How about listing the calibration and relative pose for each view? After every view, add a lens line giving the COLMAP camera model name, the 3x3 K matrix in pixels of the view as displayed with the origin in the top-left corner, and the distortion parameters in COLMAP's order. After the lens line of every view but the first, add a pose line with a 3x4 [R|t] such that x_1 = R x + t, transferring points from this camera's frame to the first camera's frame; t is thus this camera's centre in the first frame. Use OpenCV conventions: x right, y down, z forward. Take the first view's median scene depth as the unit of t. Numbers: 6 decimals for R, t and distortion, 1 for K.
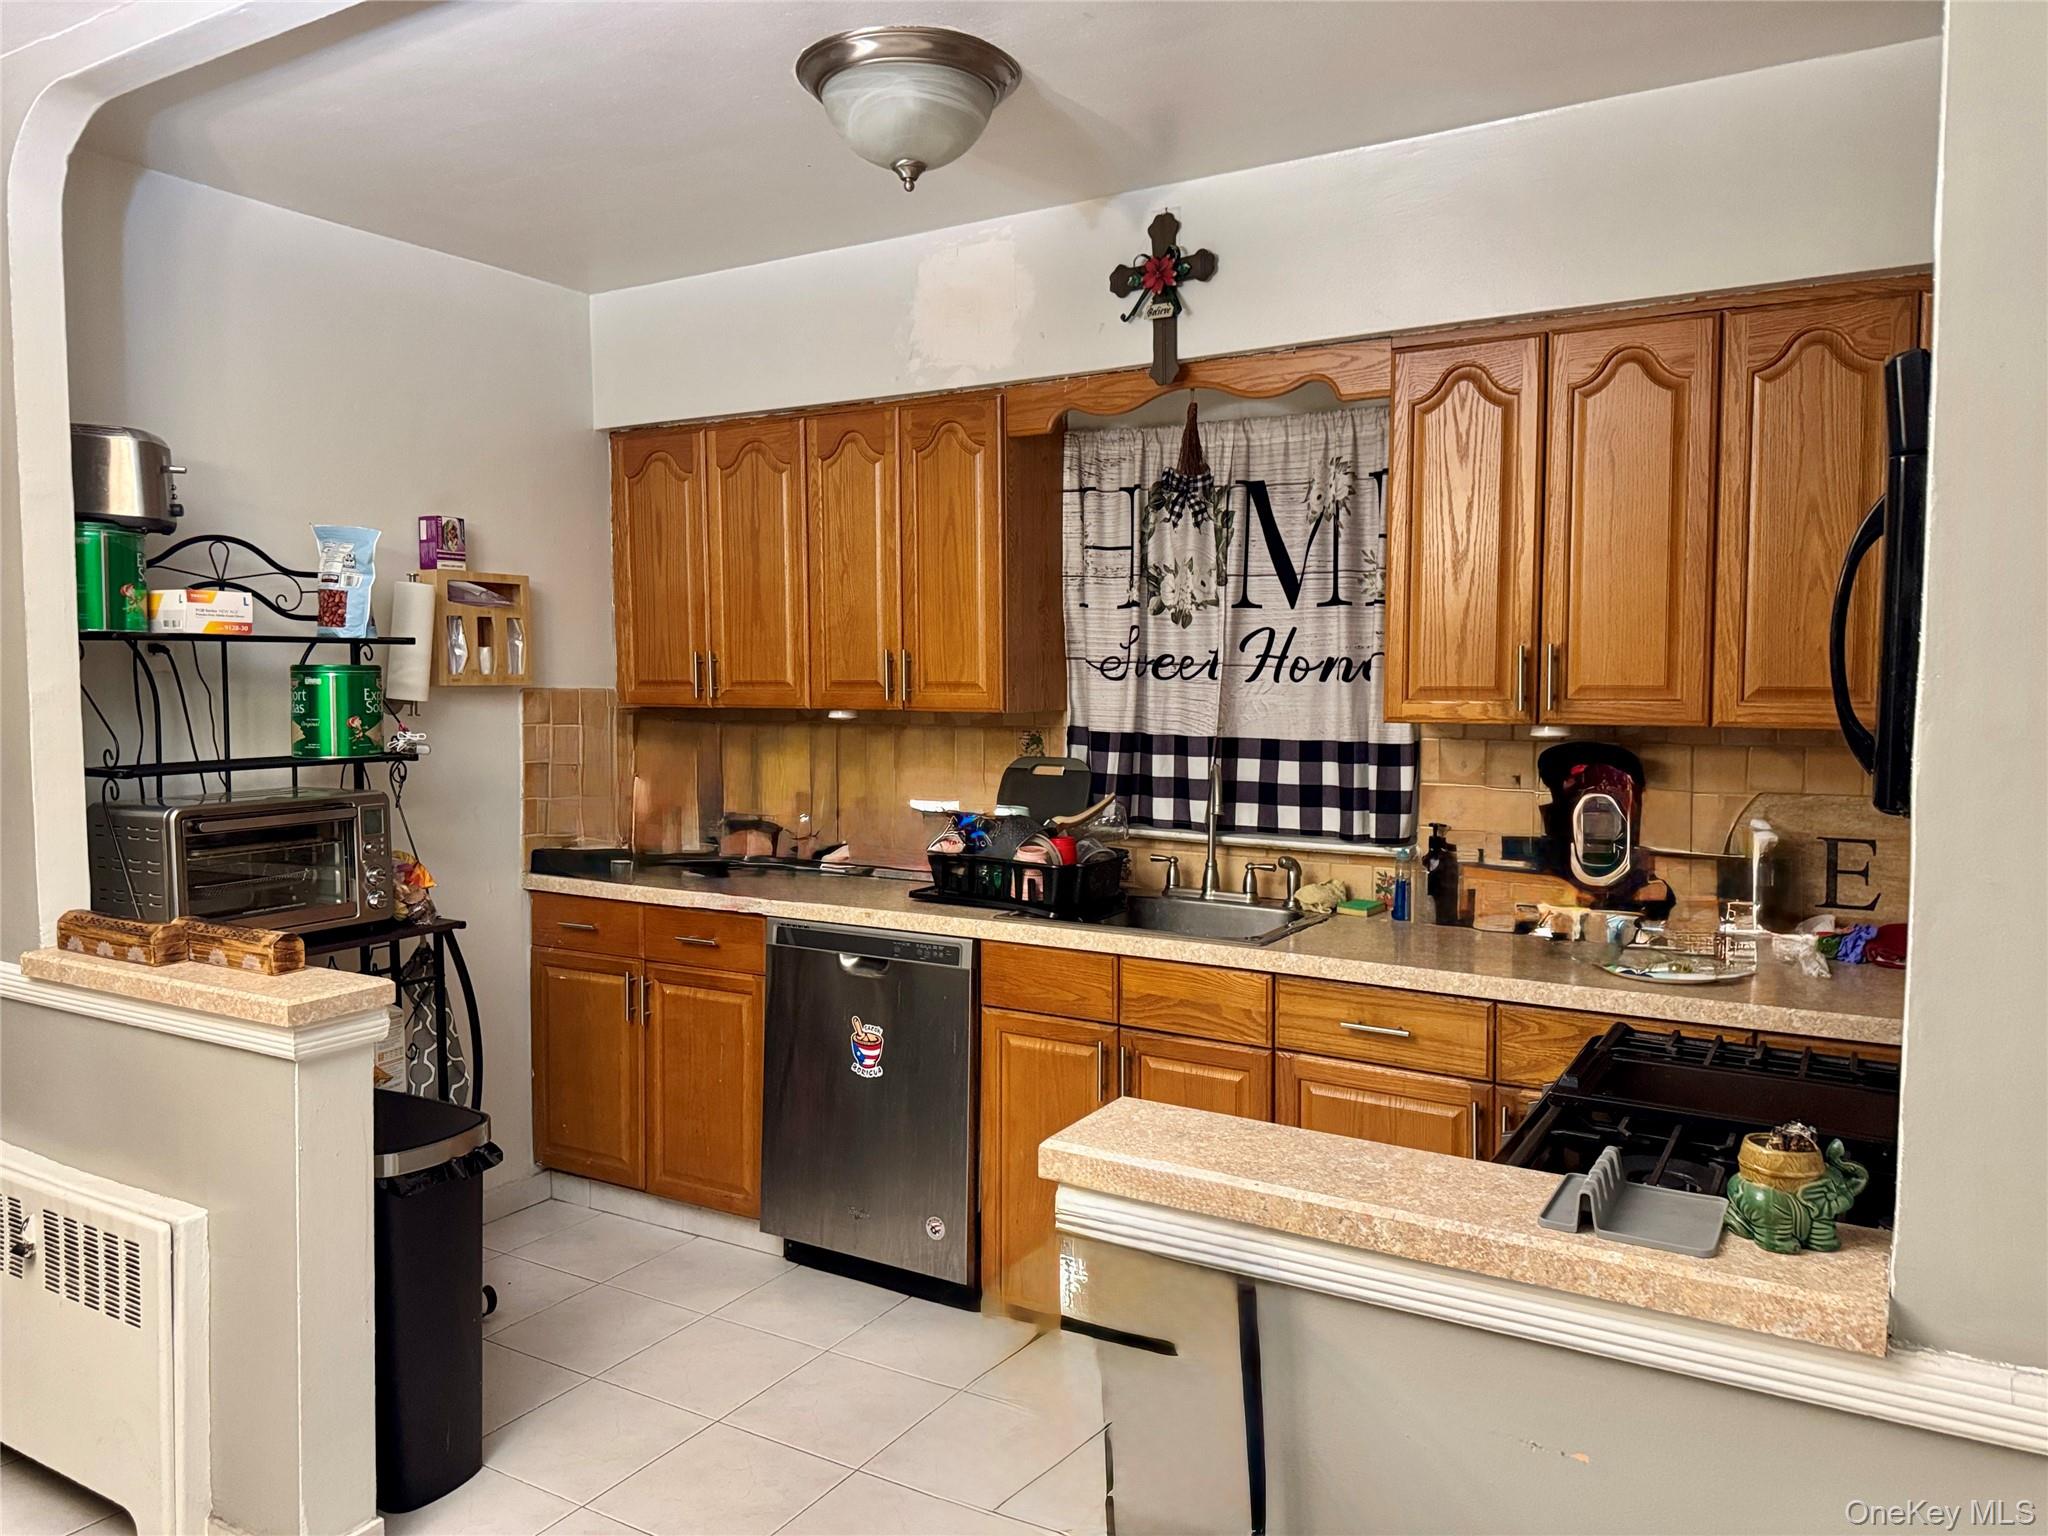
lens RADIAL K [[1413.2, 0, 1024.0], [0, 1413.2, 768.0], [0, 0, 1]] dist [0.061275, 0.000153]
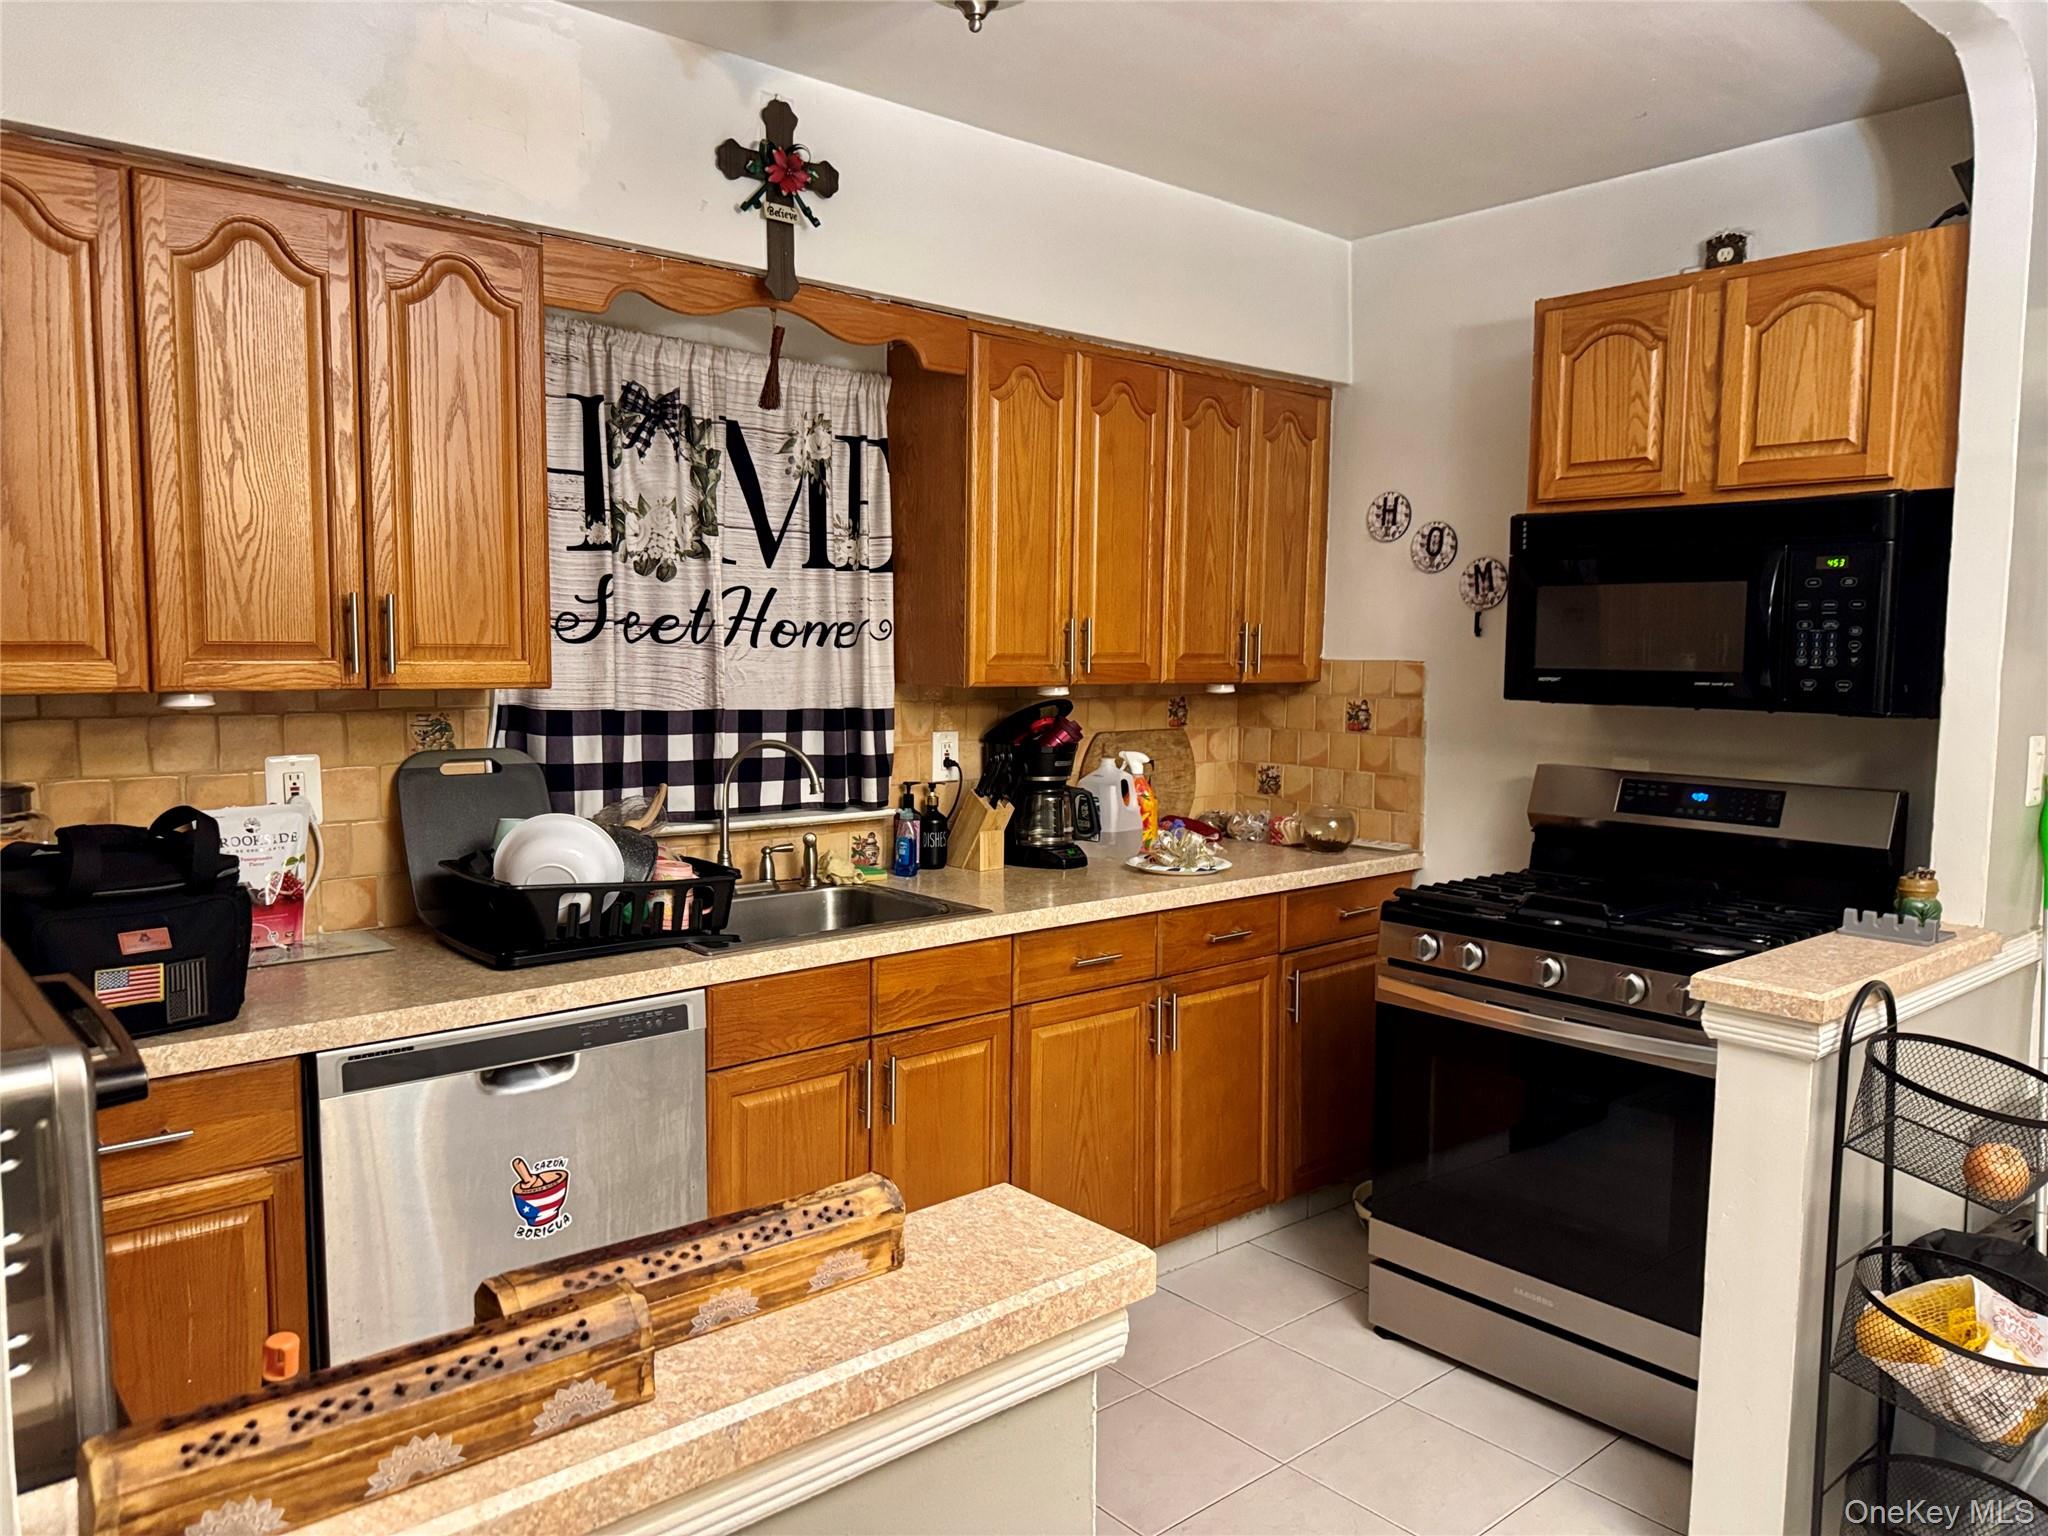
lens RADIAL K [[1442.3, 0, 1024.0], [0, 1442.3, 768.0], [0, 0, 1]] dist [0.025512, -0.002234]
pose [[0.289062, -0.077184, 0.954194, -0.669198], [0.051247, 0.996563, 0.065086, -0.035041], [-0.955938, 0.030086, 0.292024, 0.570917]]
